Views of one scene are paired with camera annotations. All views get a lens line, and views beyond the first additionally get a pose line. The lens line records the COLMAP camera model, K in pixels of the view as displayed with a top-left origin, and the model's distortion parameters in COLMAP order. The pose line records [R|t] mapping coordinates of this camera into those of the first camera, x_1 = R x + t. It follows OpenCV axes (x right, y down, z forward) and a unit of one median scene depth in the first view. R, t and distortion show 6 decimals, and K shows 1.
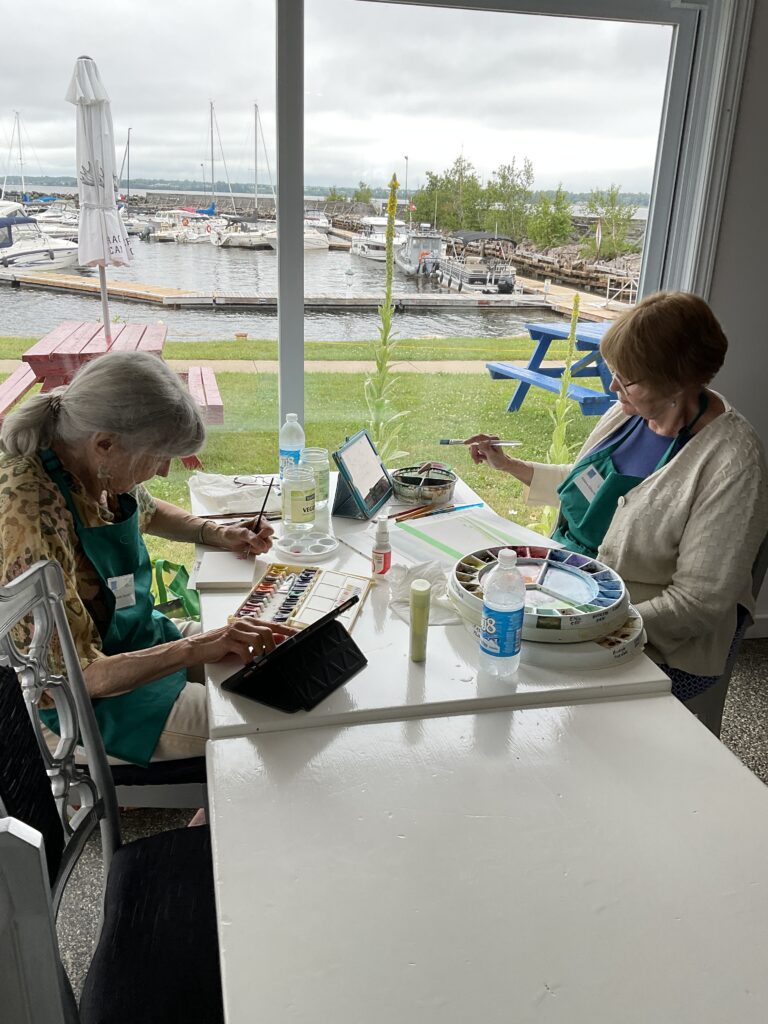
lens RADIAL K [[863.6, 0, 384.0], [0, 863.6, 512.0], [0, 0, 1]] dist [0.103345, -0.205902]
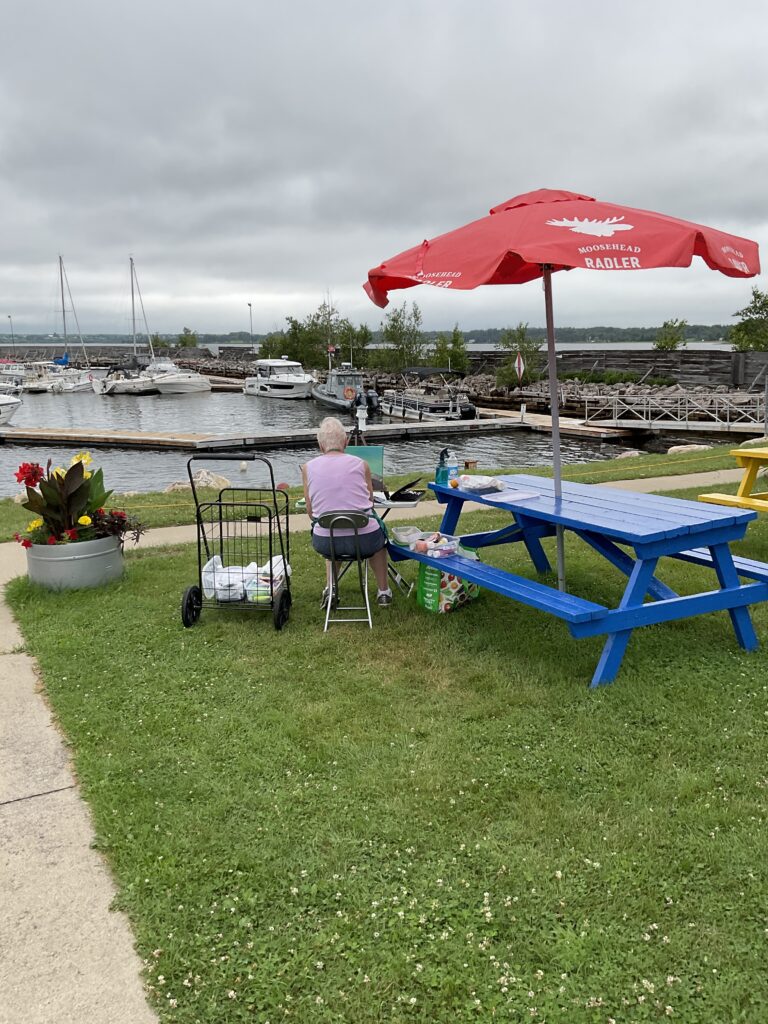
lens RADIAL K [[863.6, 0, 384.0], [0, 863.6, 512.0], [0, 0, 1]] dist [0.103345, -0.205902]
pose [[0.961260, -0.088896, 0.260914, -0.207445], [0.126628, 0.983190, -0.131540, -0.003743], [-0.244835, 0.159483, 0.956358, -0.003130]]
